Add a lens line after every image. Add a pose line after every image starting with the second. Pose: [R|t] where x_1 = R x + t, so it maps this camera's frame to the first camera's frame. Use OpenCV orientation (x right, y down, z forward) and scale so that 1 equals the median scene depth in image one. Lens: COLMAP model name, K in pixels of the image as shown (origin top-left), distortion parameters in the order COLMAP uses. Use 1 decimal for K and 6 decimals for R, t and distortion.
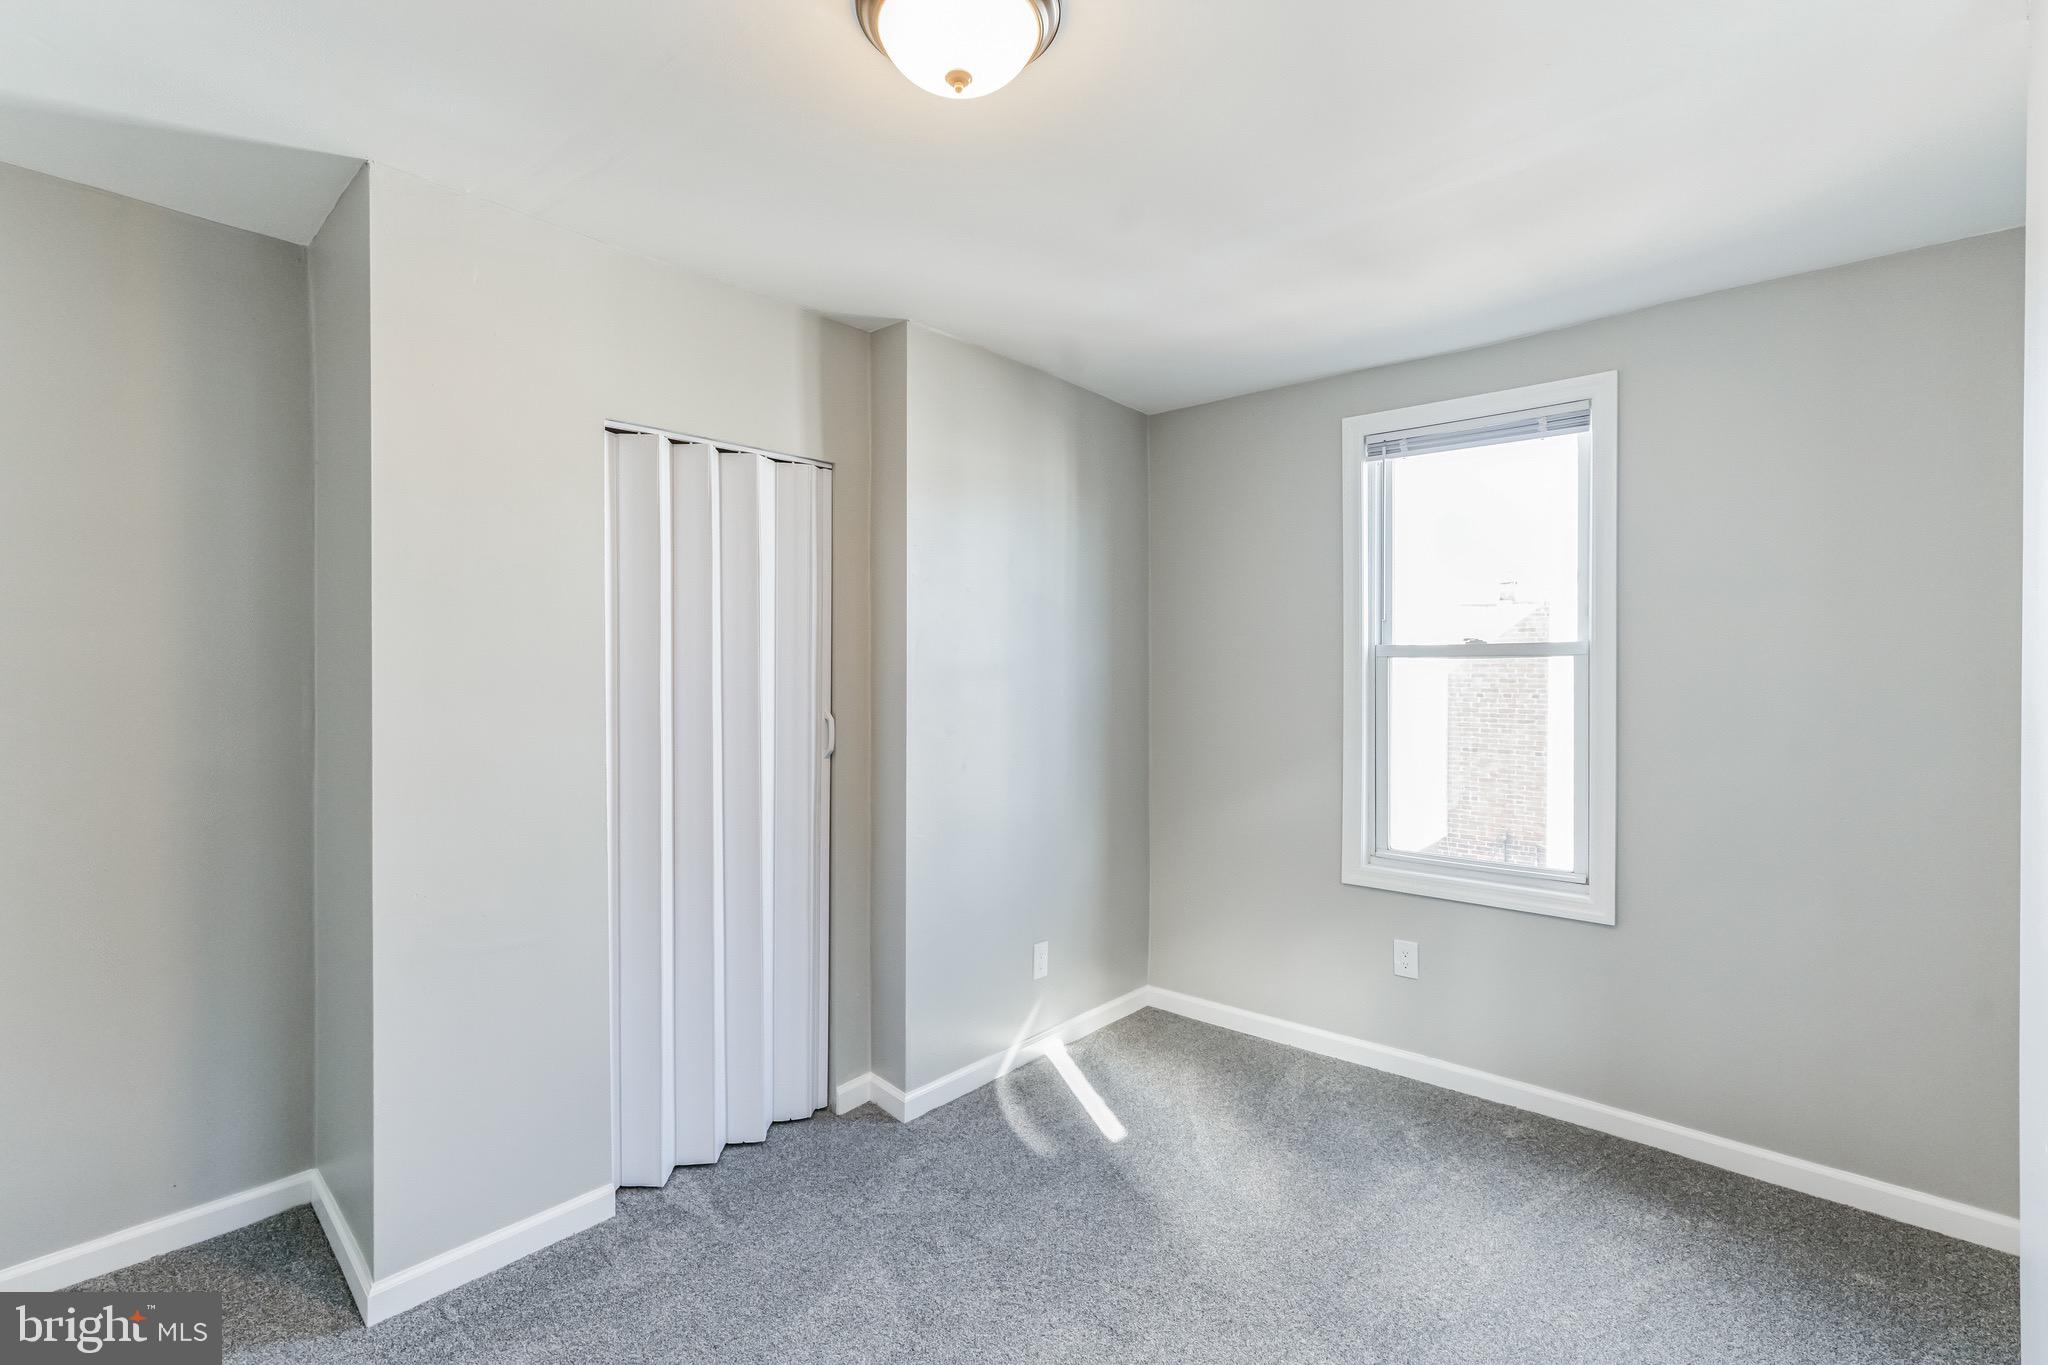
lens RADIAL K [[937.7, 0, 1006.3], [0, 937.7, 671.4], [0, 0, 1]] dist [-0.002155, 0.000537]
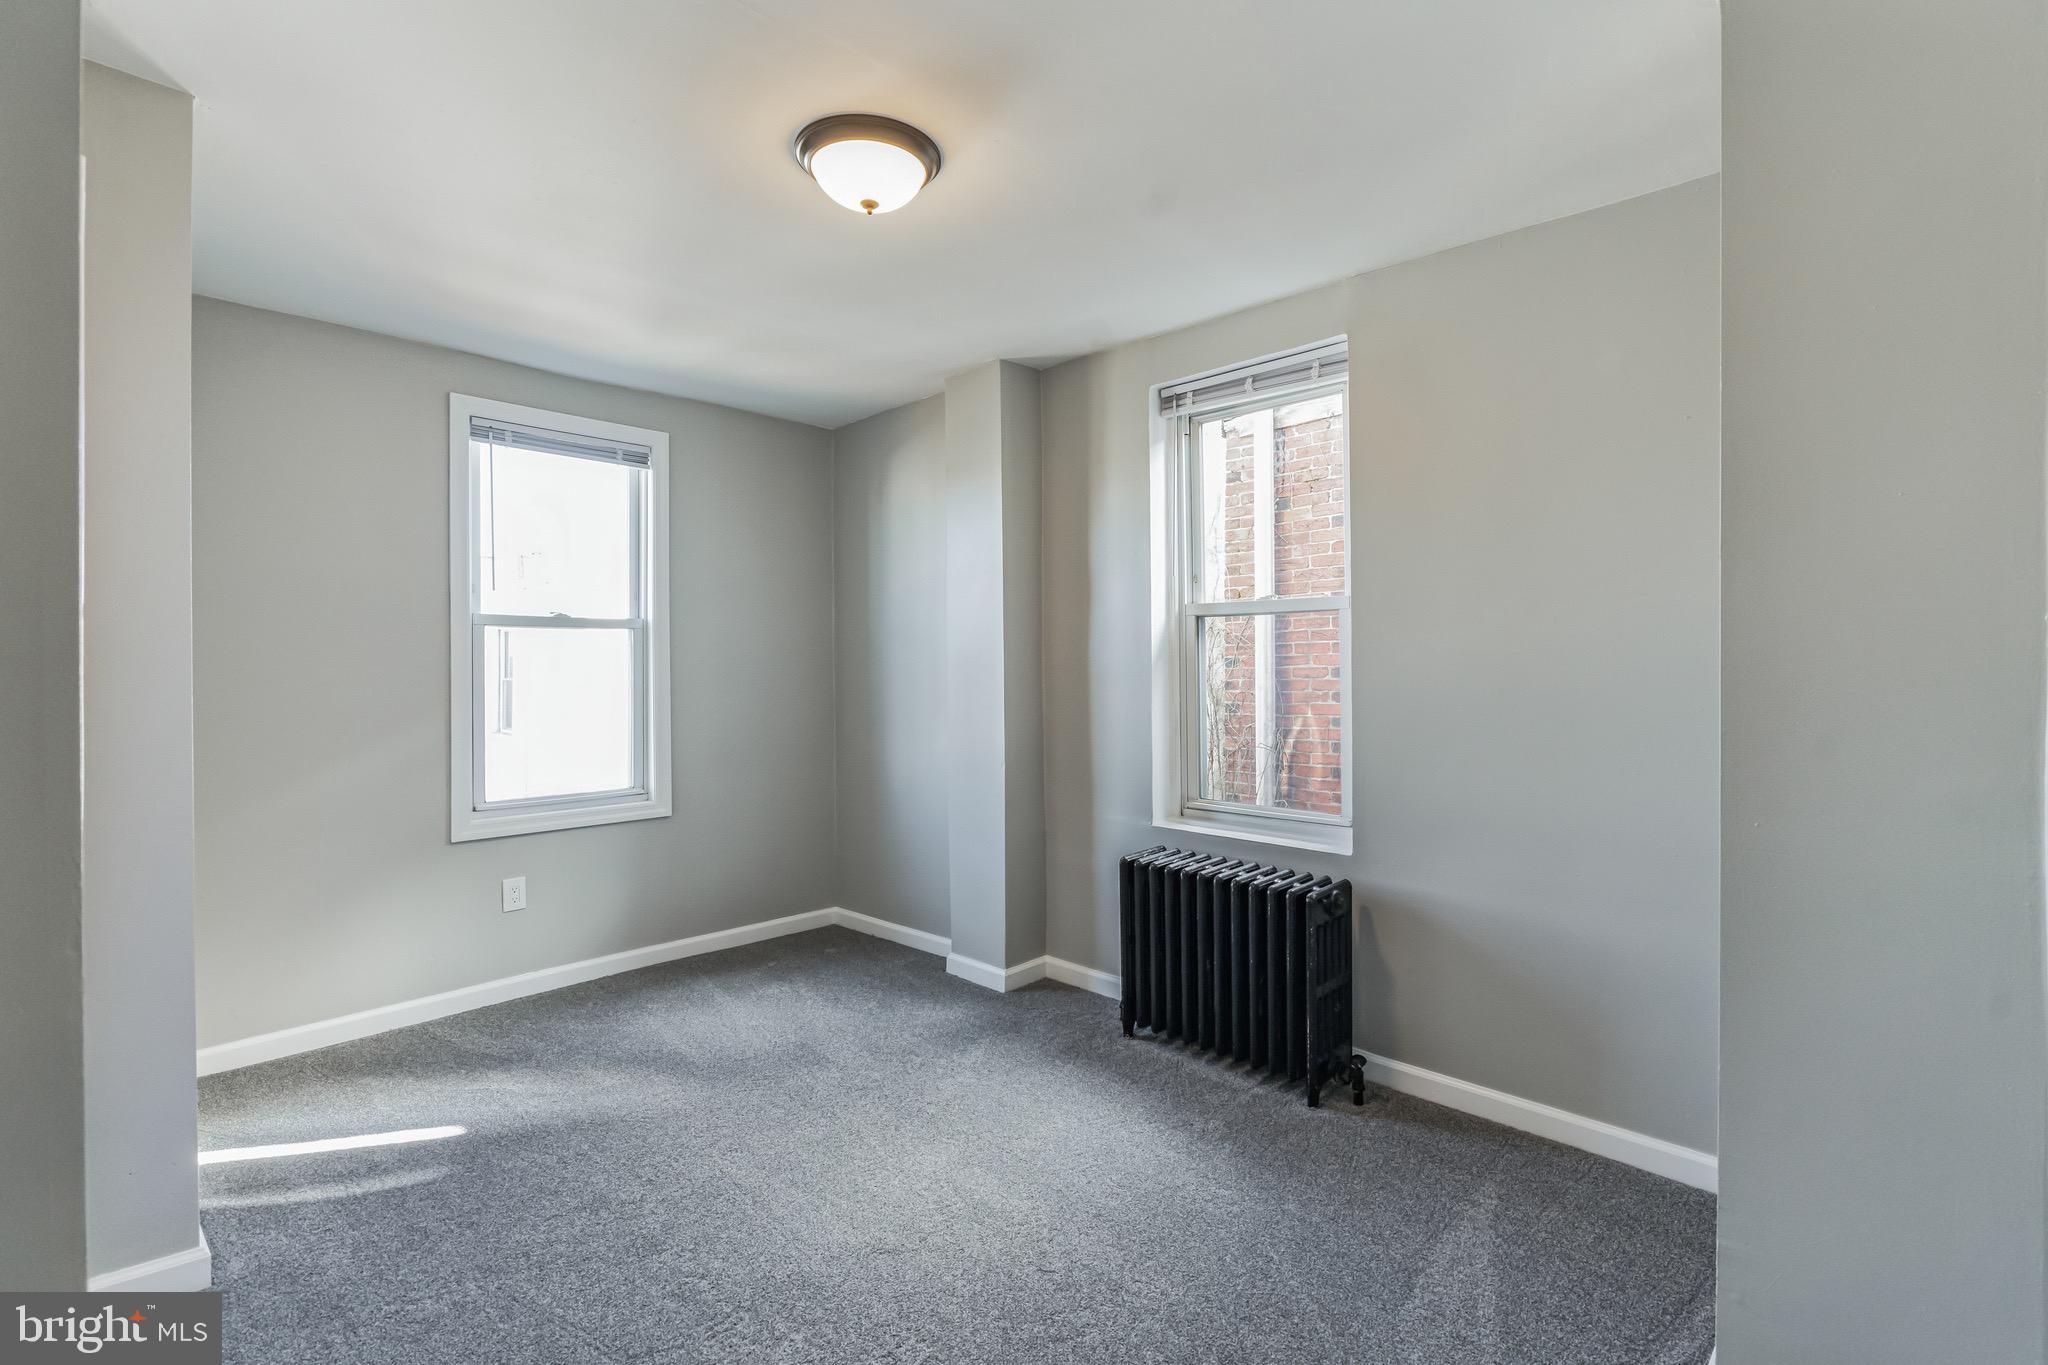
lens RADIAL K [[920.2, 0, 1020.7], [0, 920.2, 671.9], [0, 0, 1]] dist [-0.001410, 0.000686]
pose [[0.021973, -0.003511, 0.999752, -0.674553], [0.011062, 0.999933, 0.003268, 0.044504], [-0.999697, 0.010987, 0.022010, 0.372847]]
